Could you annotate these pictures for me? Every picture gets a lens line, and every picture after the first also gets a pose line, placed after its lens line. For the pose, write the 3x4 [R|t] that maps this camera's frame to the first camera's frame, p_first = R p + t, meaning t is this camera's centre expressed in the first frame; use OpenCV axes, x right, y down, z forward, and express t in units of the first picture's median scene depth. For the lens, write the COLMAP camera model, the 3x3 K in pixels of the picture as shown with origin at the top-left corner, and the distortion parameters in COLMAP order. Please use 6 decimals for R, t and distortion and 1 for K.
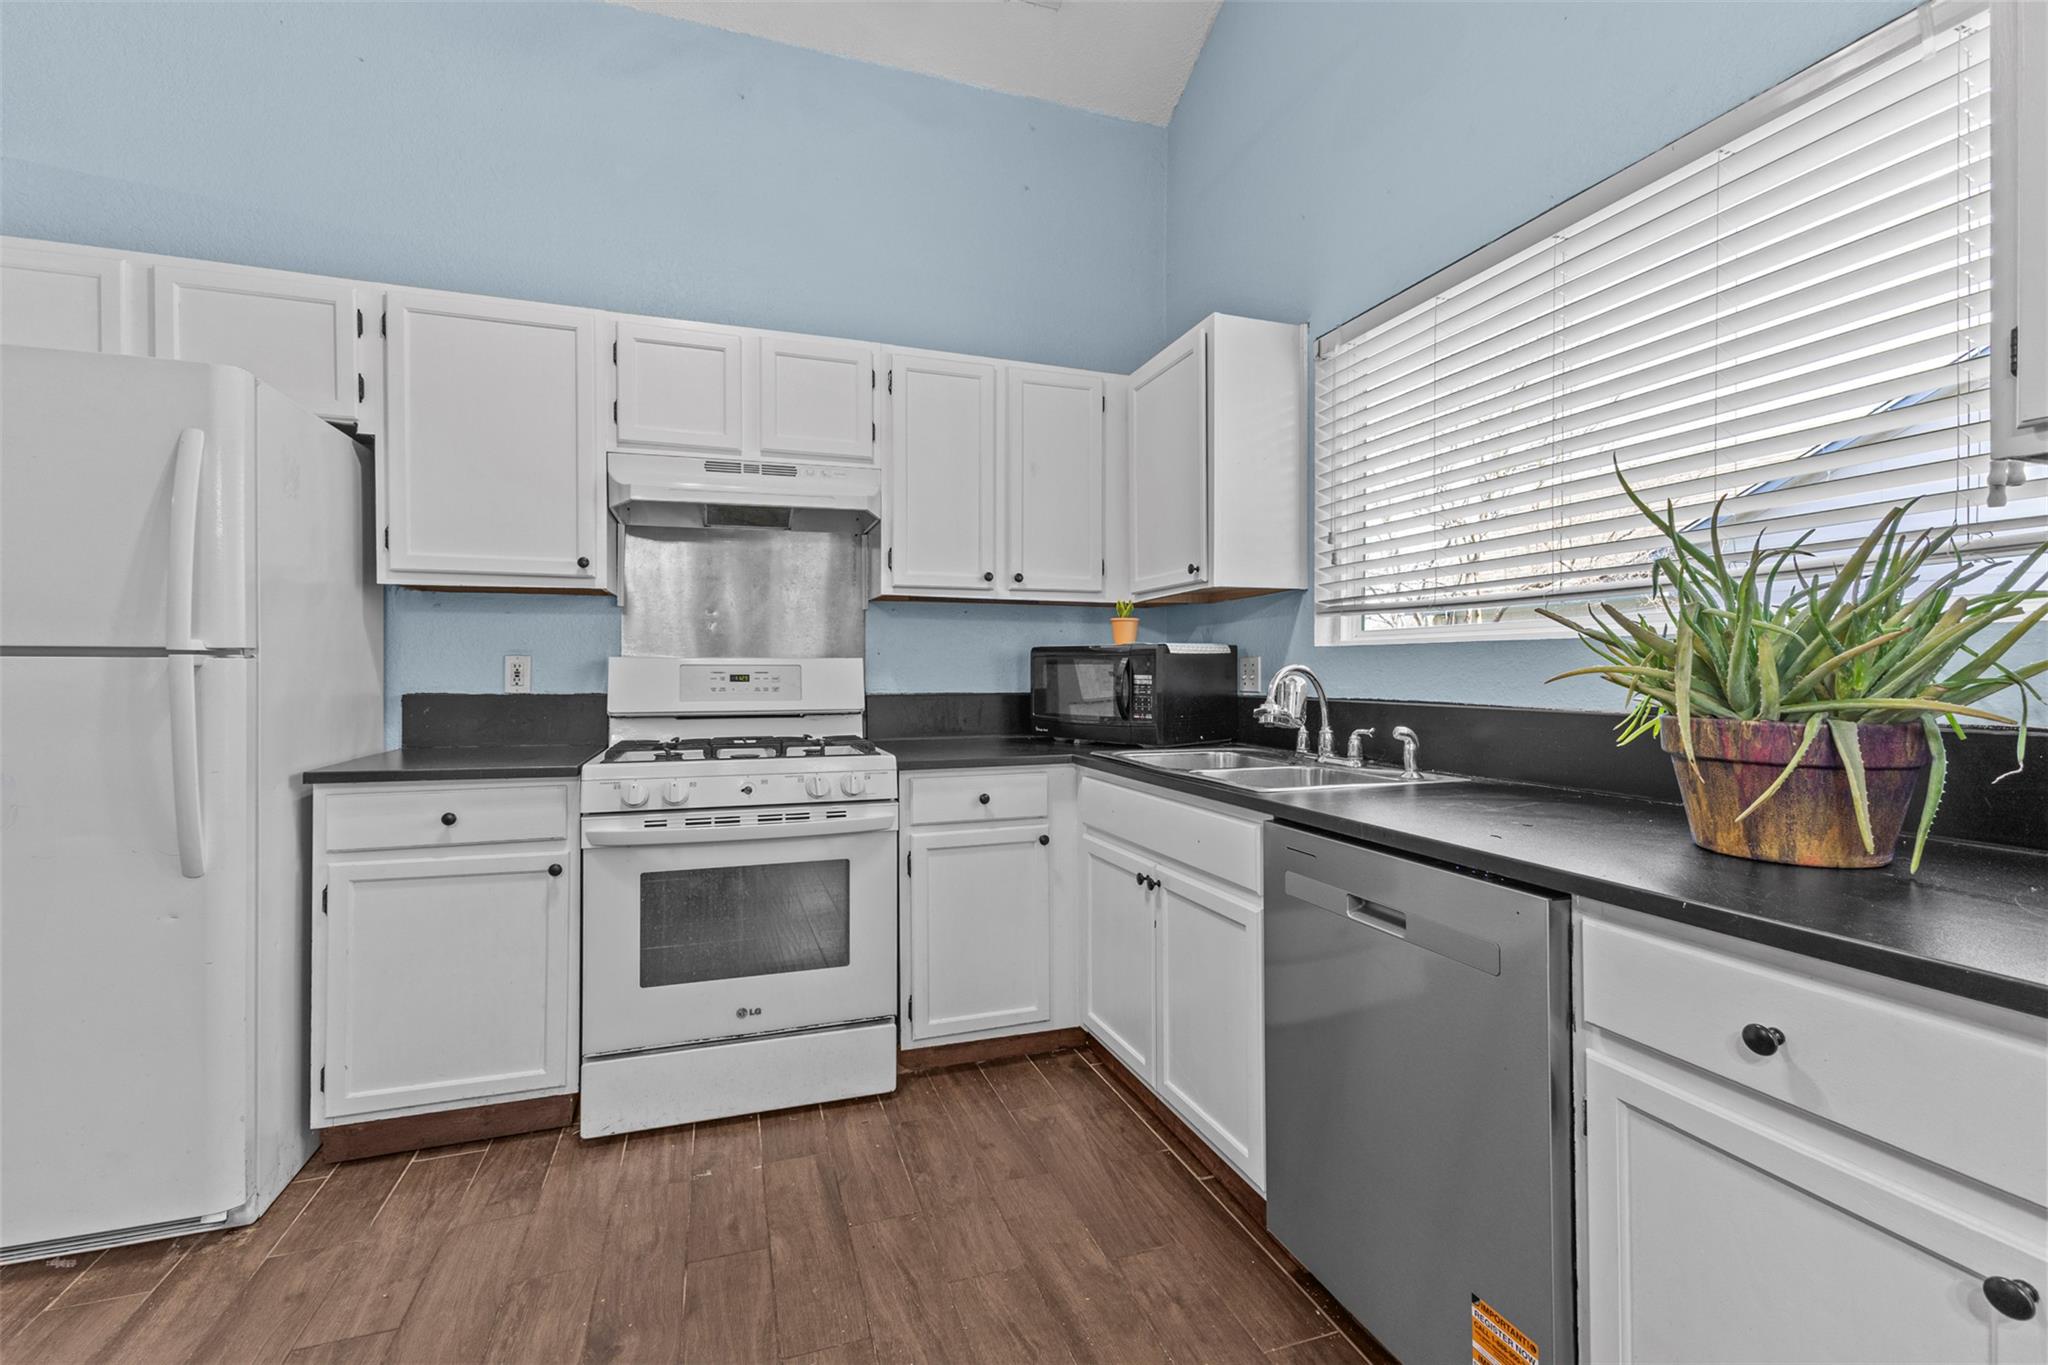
lens RADIAL K [[876.4, 0, 1033.9], [0, 876.4, 671.9], [0, 0, 1]] dist [0.010076, -0.001377]
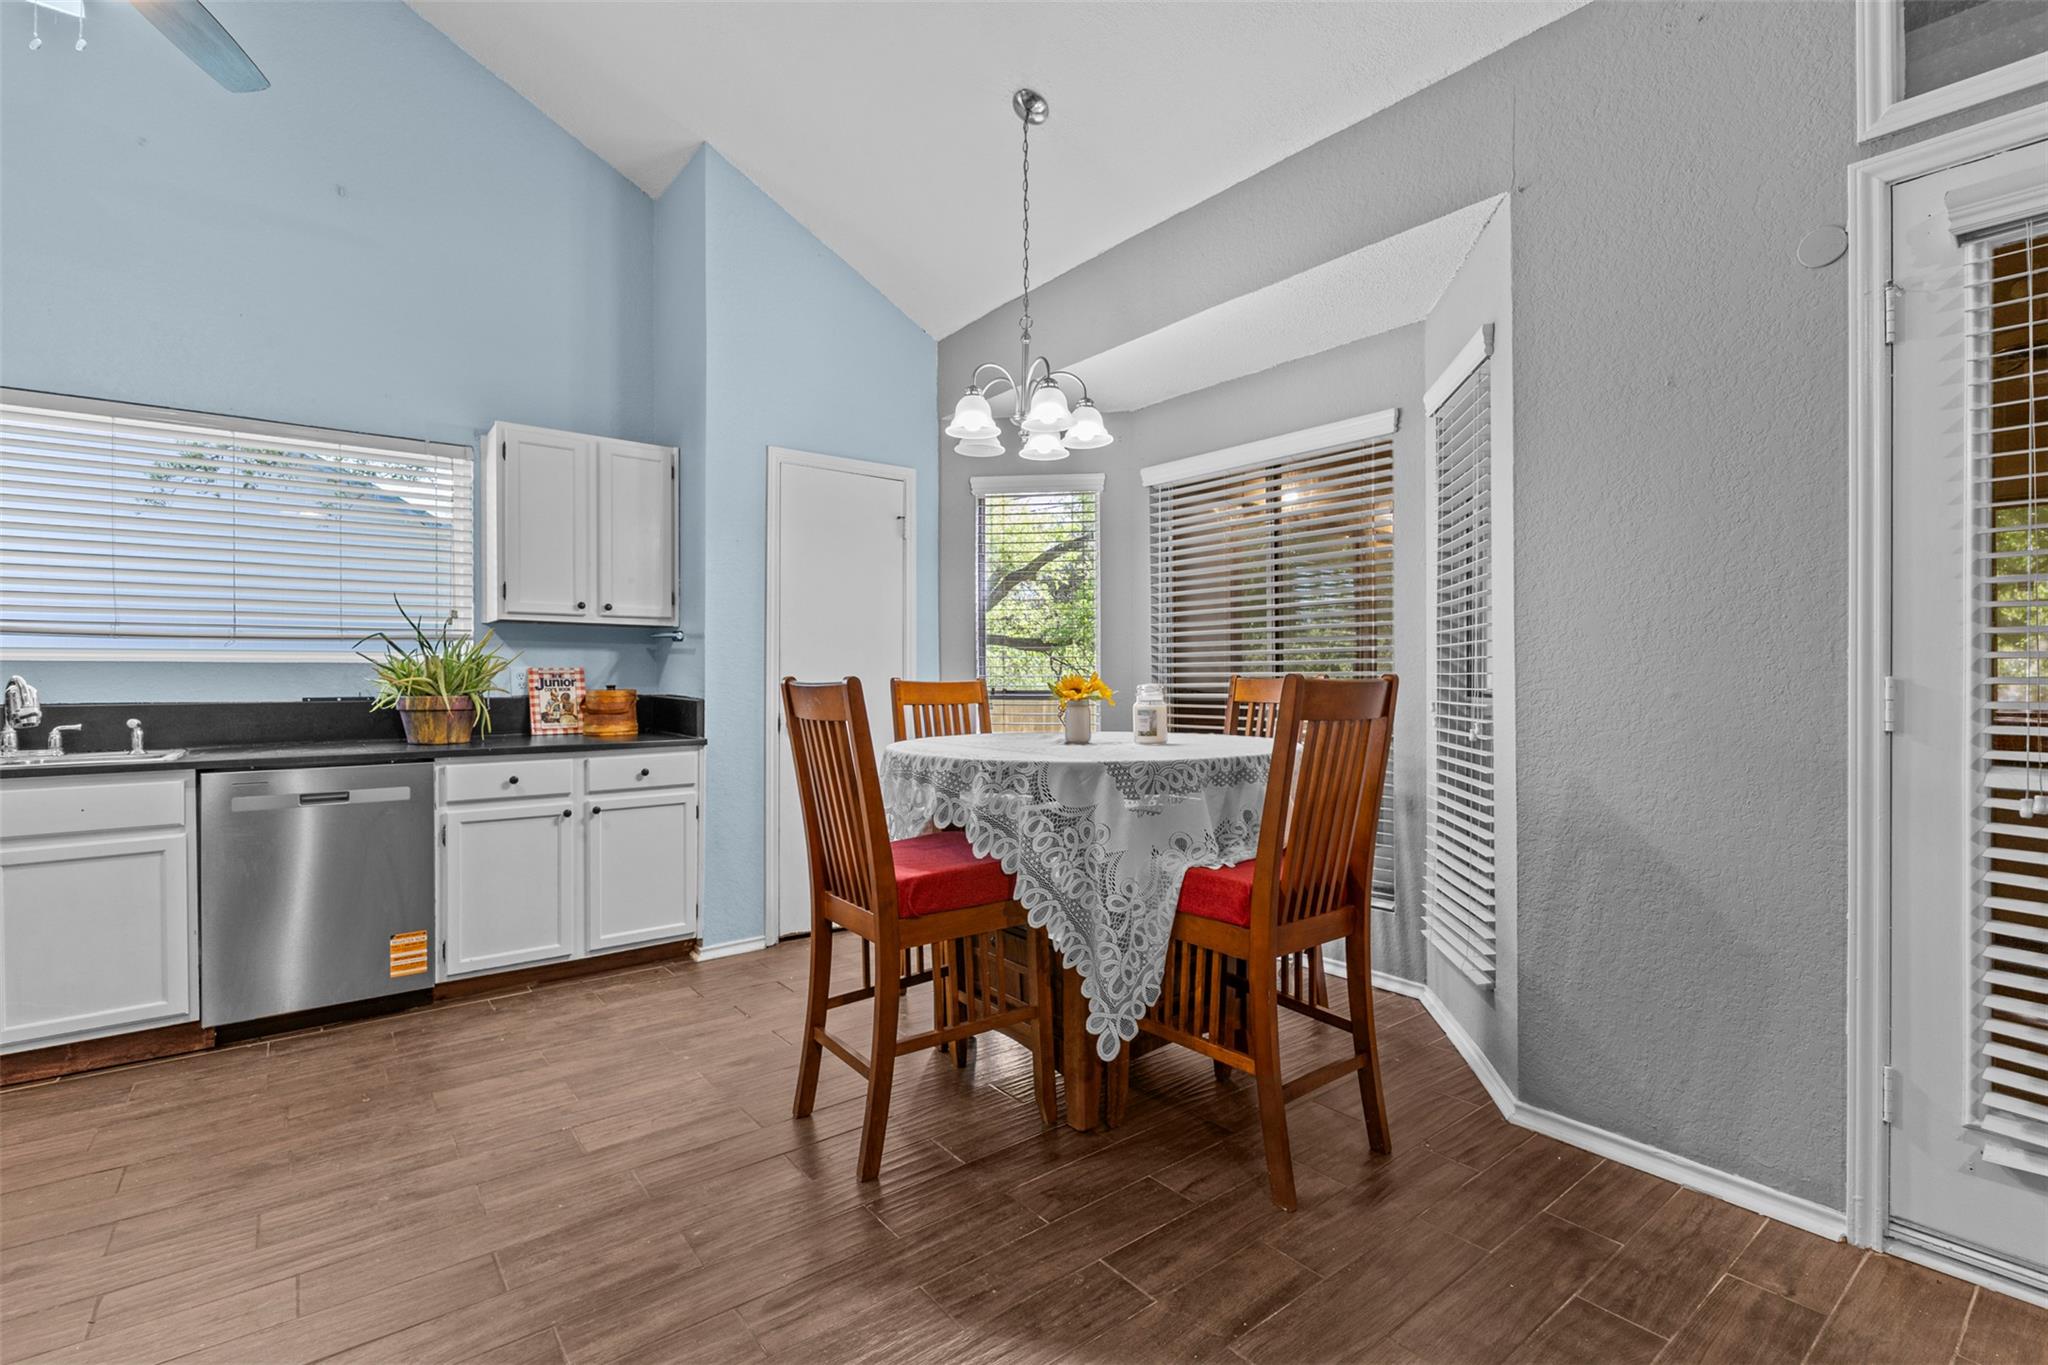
lens RADIAL K [[934.6, 0, 1026.0], [0, 934.6, 680.5], [0, 0, 1]] dist [-0.003467, -0.000130]
pose [[-0.323083, -0.000683, 0.946370, -1.206206], [0.007319, 0.999968, 0.003221, 0.003278], [-0.946342, 0.007967, -0.323068, 0.082377]]
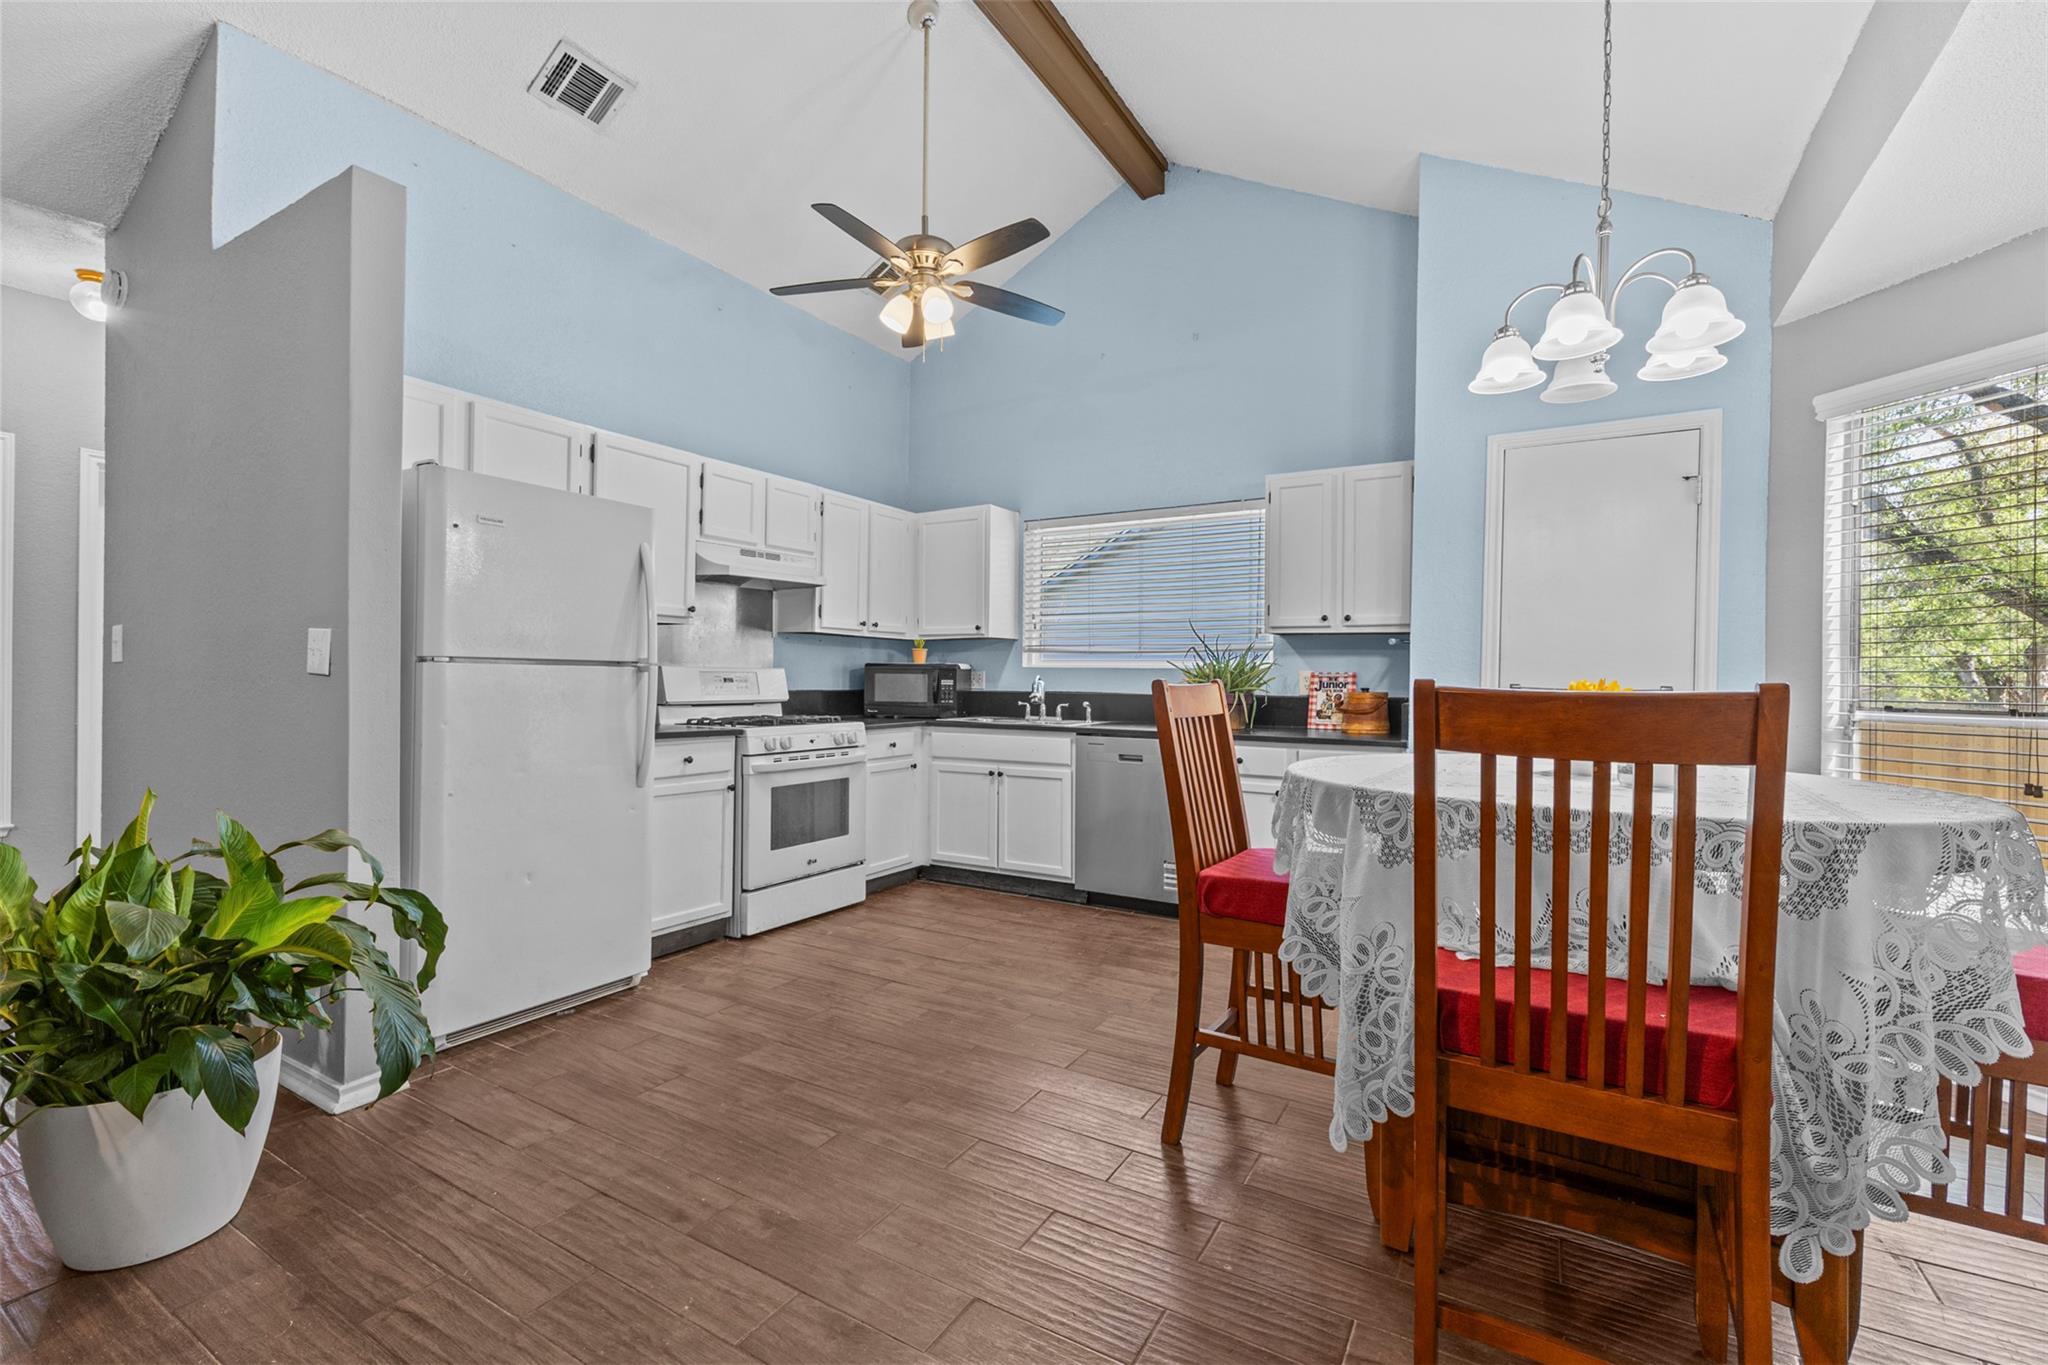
lens RADIAL K [[876.4, 0, 1026.1], [0, 876.4, 676.8], [0, 0, 1]] dist [0.010076, -0.001377]
pose [[0.765412, 0.009917, 0.643465, -1.030850], [-0.009124, 0.999948, -0.004558, 0.003480], [-0.643476, -0.002382, 0.765462, -0.615502]]
